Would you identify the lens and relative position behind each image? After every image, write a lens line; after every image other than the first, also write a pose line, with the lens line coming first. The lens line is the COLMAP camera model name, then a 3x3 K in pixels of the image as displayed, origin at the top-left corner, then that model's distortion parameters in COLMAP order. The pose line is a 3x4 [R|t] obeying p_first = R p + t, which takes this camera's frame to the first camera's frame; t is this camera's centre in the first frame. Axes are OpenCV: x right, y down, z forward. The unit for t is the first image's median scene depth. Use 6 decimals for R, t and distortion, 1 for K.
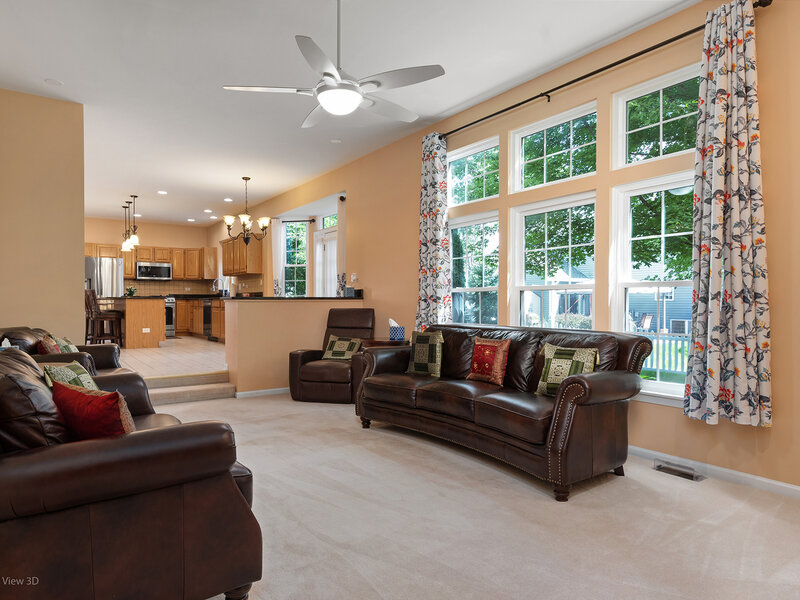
lens RADIAL K [[520.1, 0, 400.0], [0, 520.1, 300.0], [0, 0, 1]] dist [-0.003042, -0.000336]
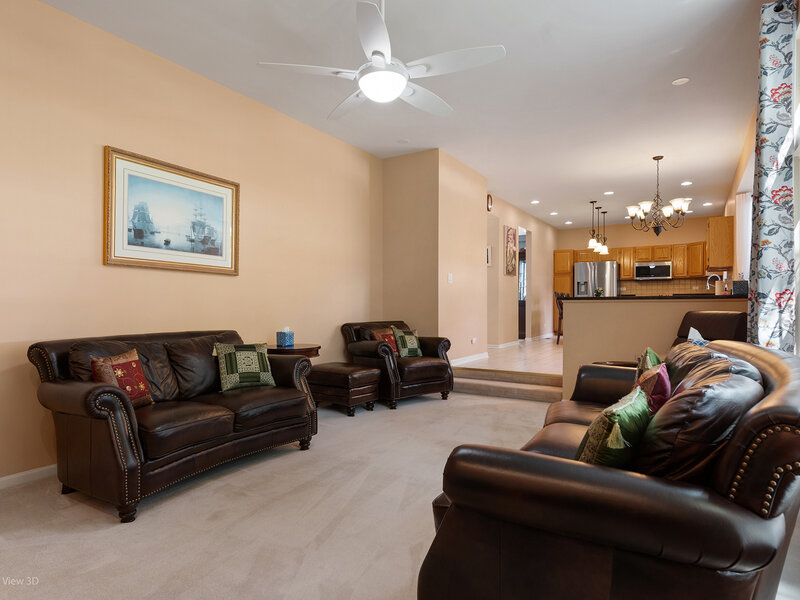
lens RADIAL K [[483.0, 0, 381.9], [0, 483.0, 302.7], [0, 0, 1]] dist [0.005265, -0.000713]
pose [[0.380151, 0.001640, -0.924923, 0.179838], [0.002344, 0.999994, 0.002737, 0.001018], [0.924922, -0.003209, 0.380144, 0.183564]]
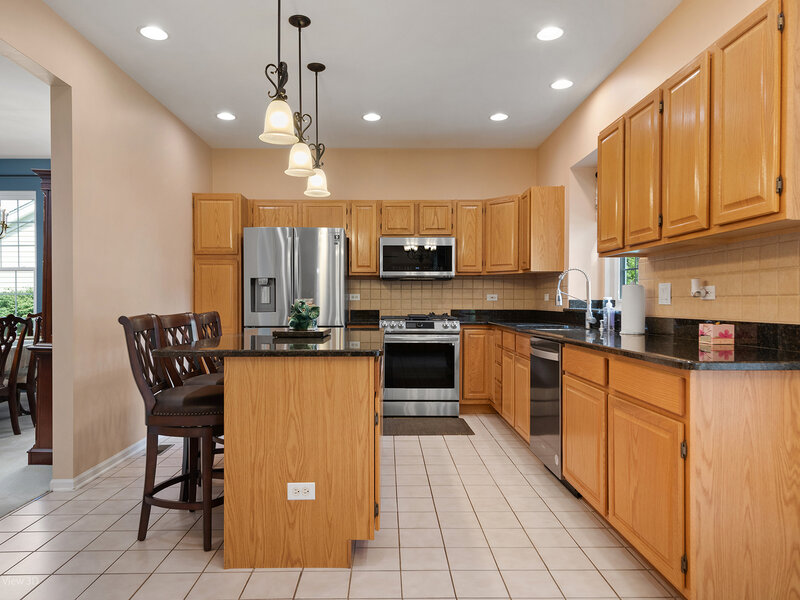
lens RADIAL K [[529.1, 0, 392.5], [0, 529.1, 302.2], [0, 0, 1]] dist [0.022977, 0.000417]
pose [[0.828130, 0.003172, -0.560526, -0.249000], [-0.001334, 0.999992, 0.003688, -0.020205], [0.560534, -0.002306, 0.828128, 0.637669]]
